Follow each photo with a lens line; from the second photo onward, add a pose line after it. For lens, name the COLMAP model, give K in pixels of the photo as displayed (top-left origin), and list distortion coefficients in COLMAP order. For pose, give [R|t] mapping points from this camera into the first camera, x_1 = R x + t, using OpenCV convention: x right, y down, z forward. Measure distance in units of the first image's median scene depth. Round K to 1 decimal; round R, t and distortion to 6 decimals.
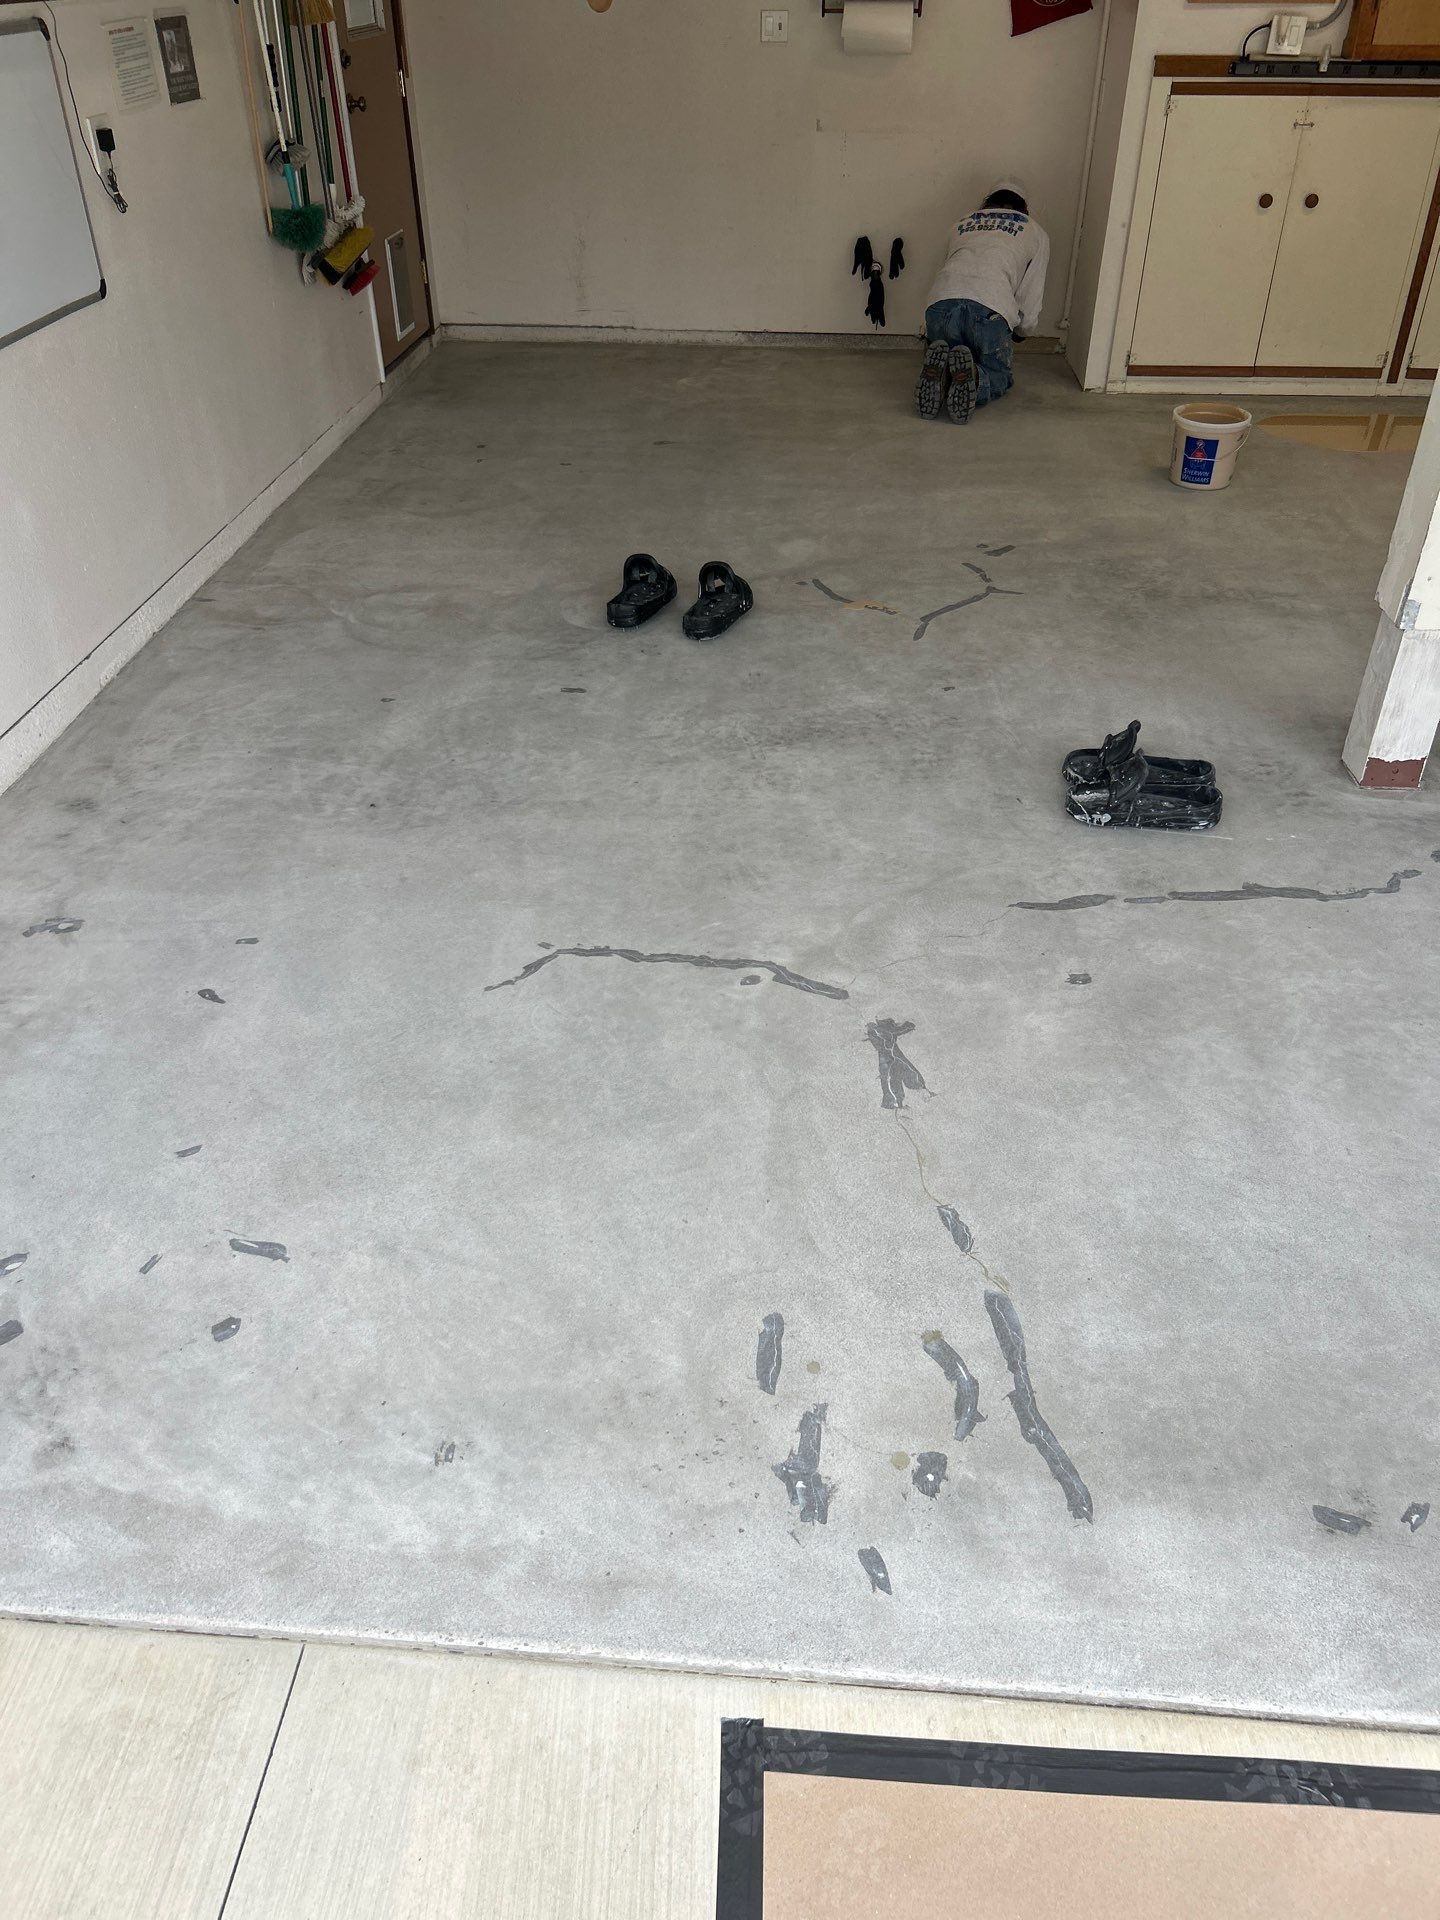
lens RADIAL K [[1443.0, 0, 722.7], [0, 1443.0, 956.8], [0, 0, 1]] dist [0.038600, -0.041027]
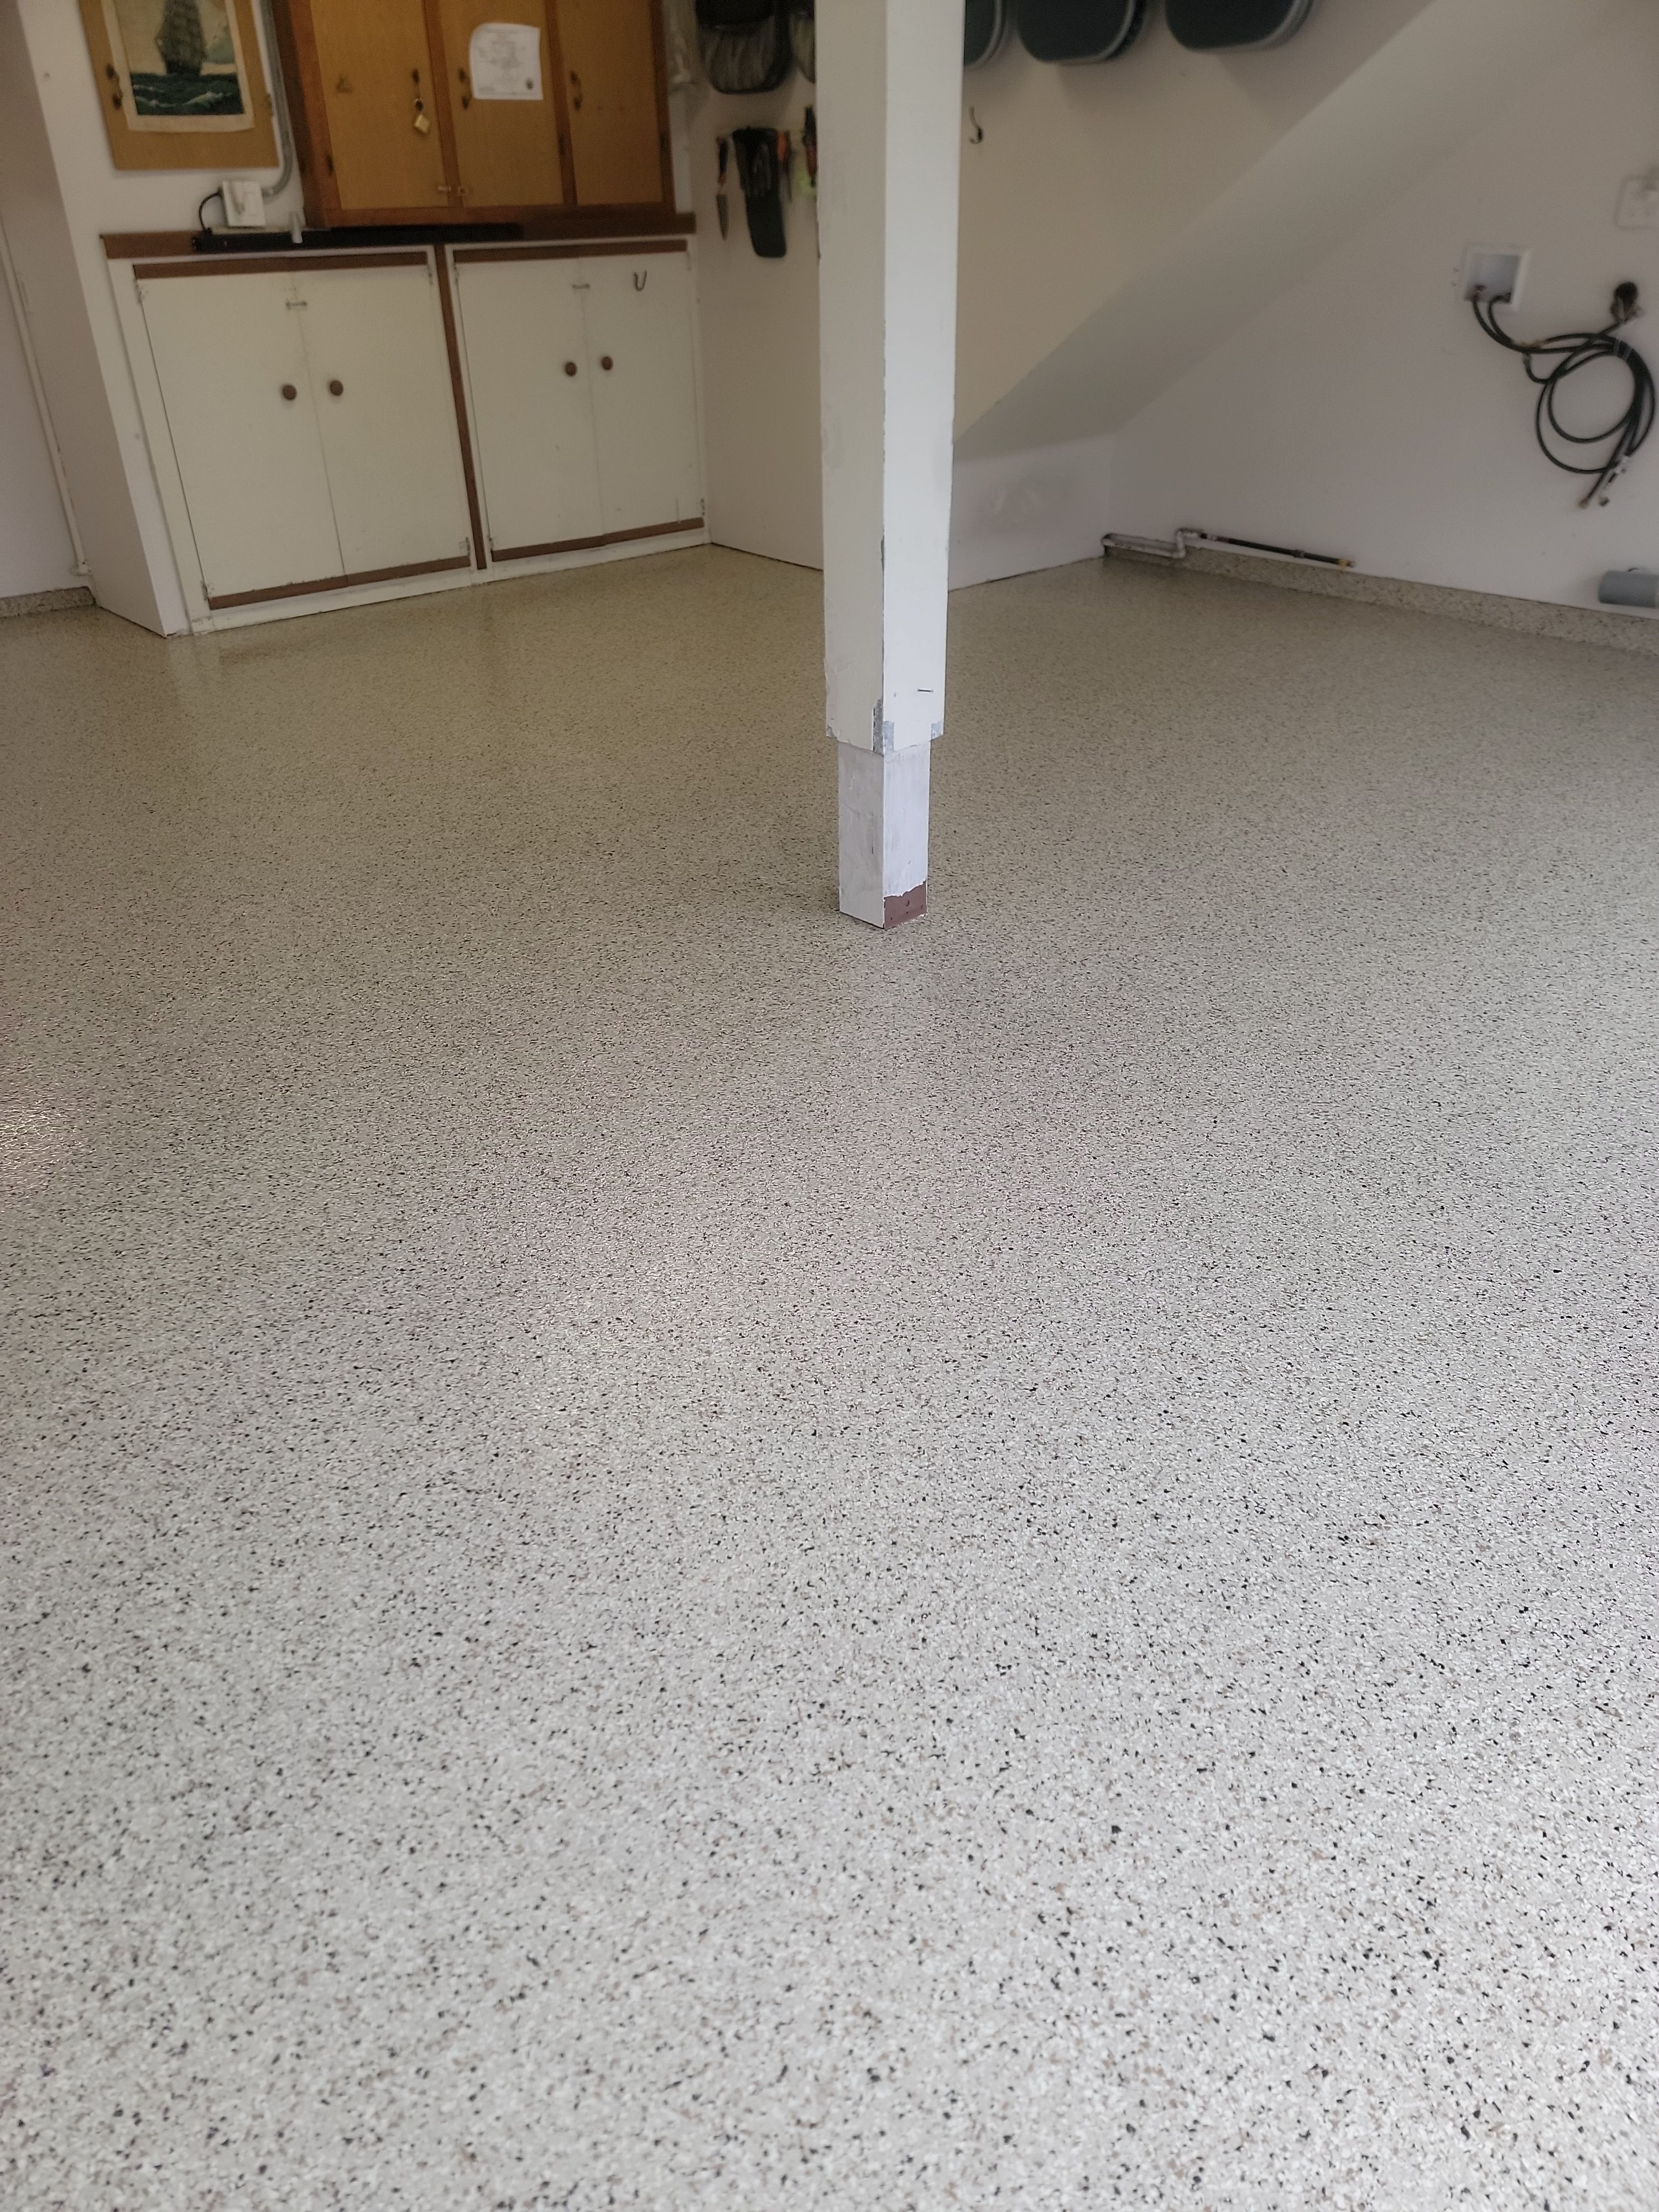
lens RADIAL K [[1529.4, 0, 814.1], [0, 1529.4, 1111.8], [0, 0, 1]] dist [0.089879, -0.079745]
pose [[0.705677, -0.375916, 0.600589, -0.174656], [0.422874, 0.903581, 0.068695, -0.077243], [-0.568504, 0.205497, 0.796602, 0.212095]]
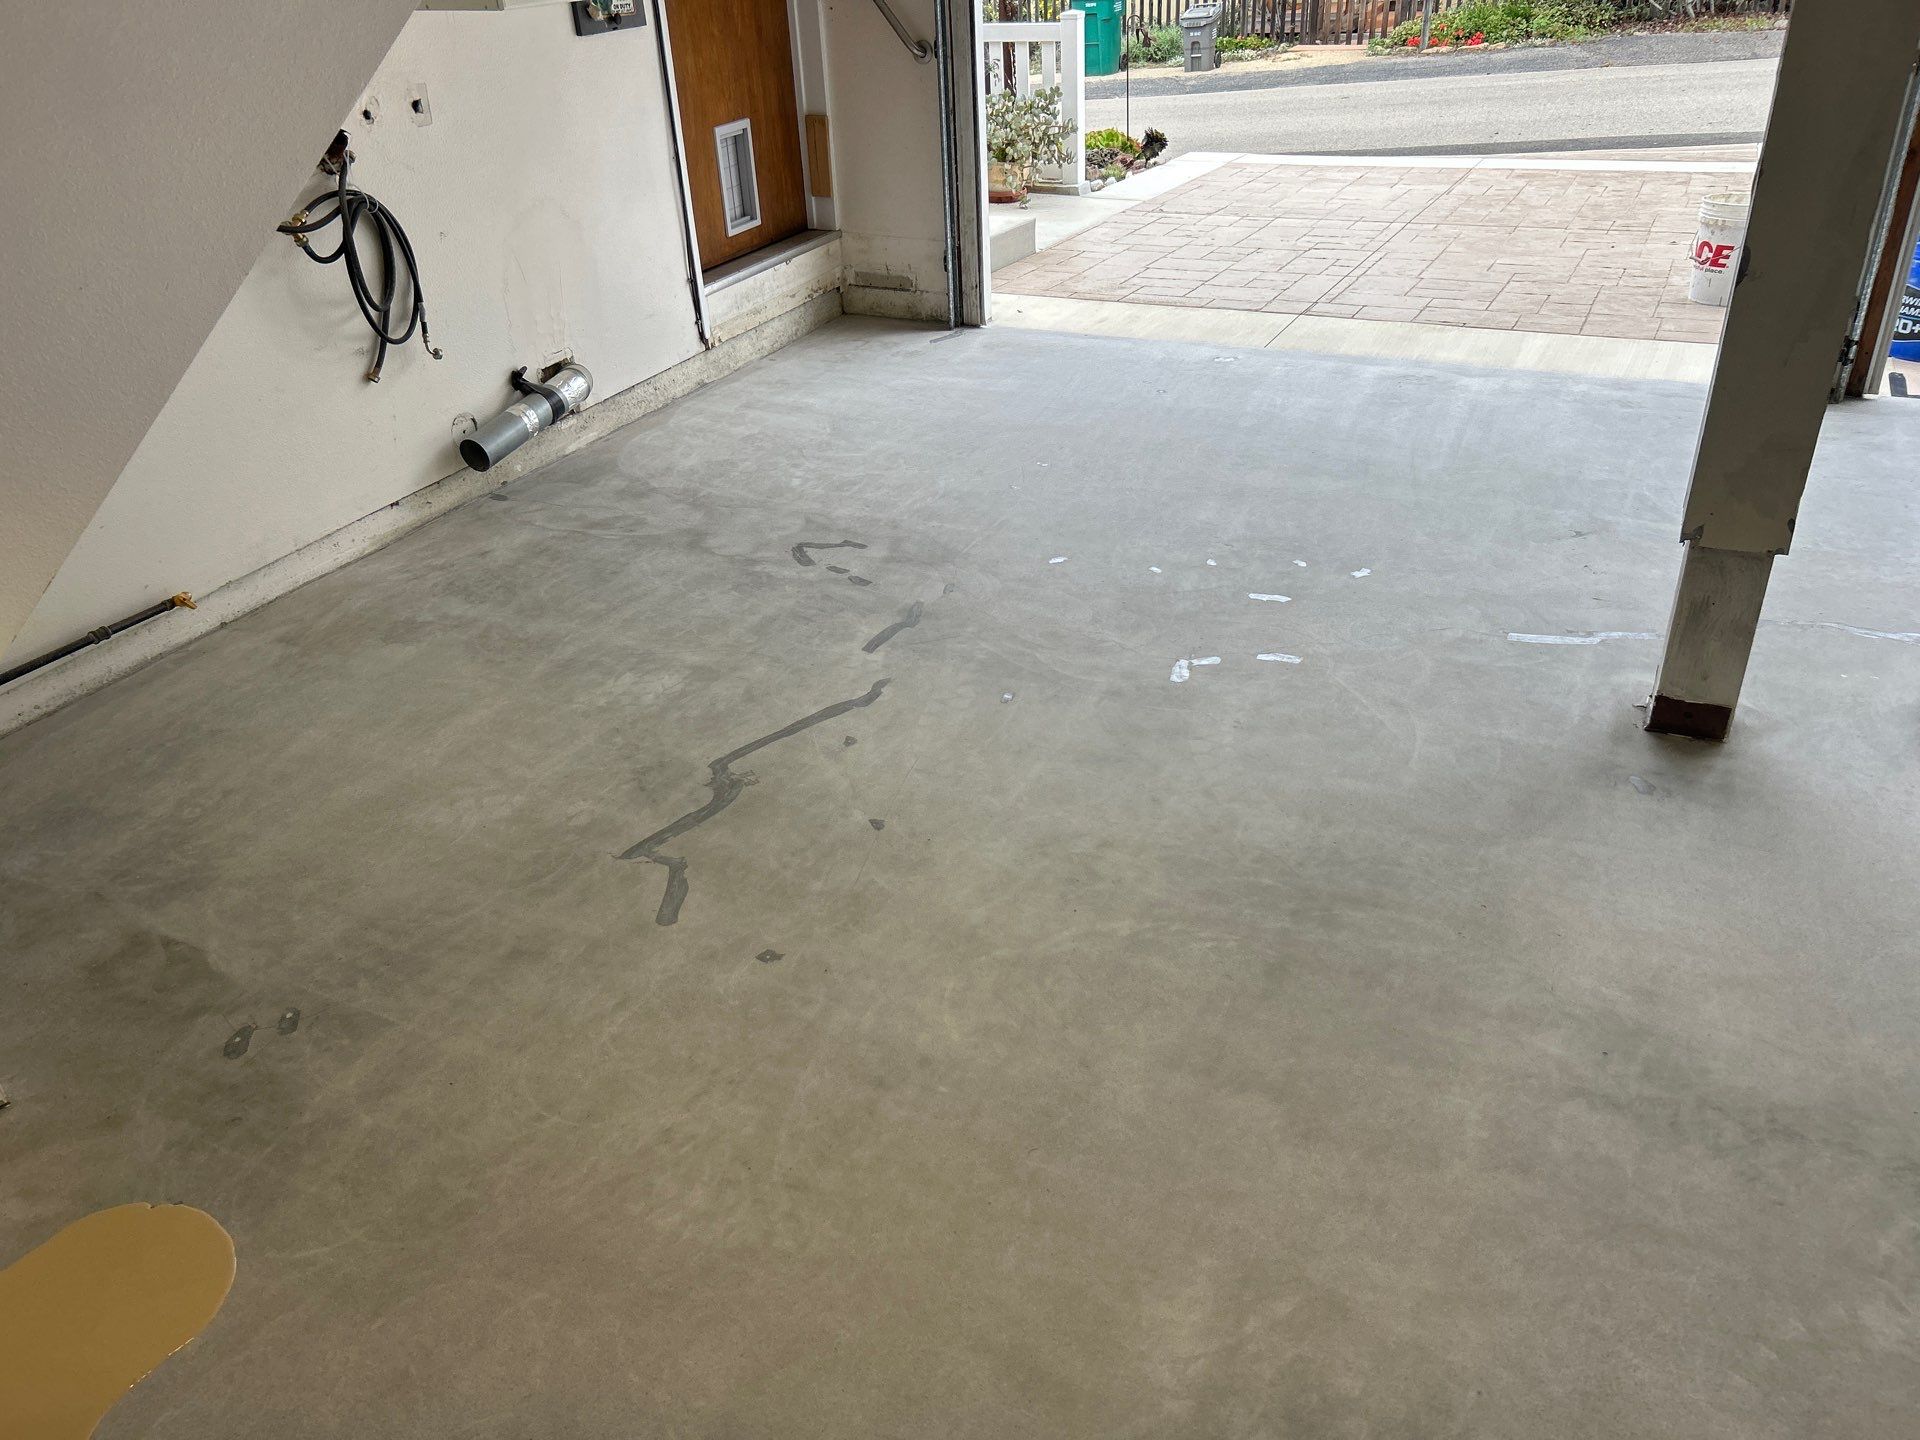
lens RADIAL K [[1443.0, 0, 968.1], [0, 1443.0, 720.9], [0, 0, 1]] dist [0.038600, -0.041027]
pose [[-0.928596, -0.149248, 0.339757, 0.438577], [0.251044, 0.421606, 0.871335, -0.755185], [-0.273288, 0.894412, -0.354034, 1.119126]]
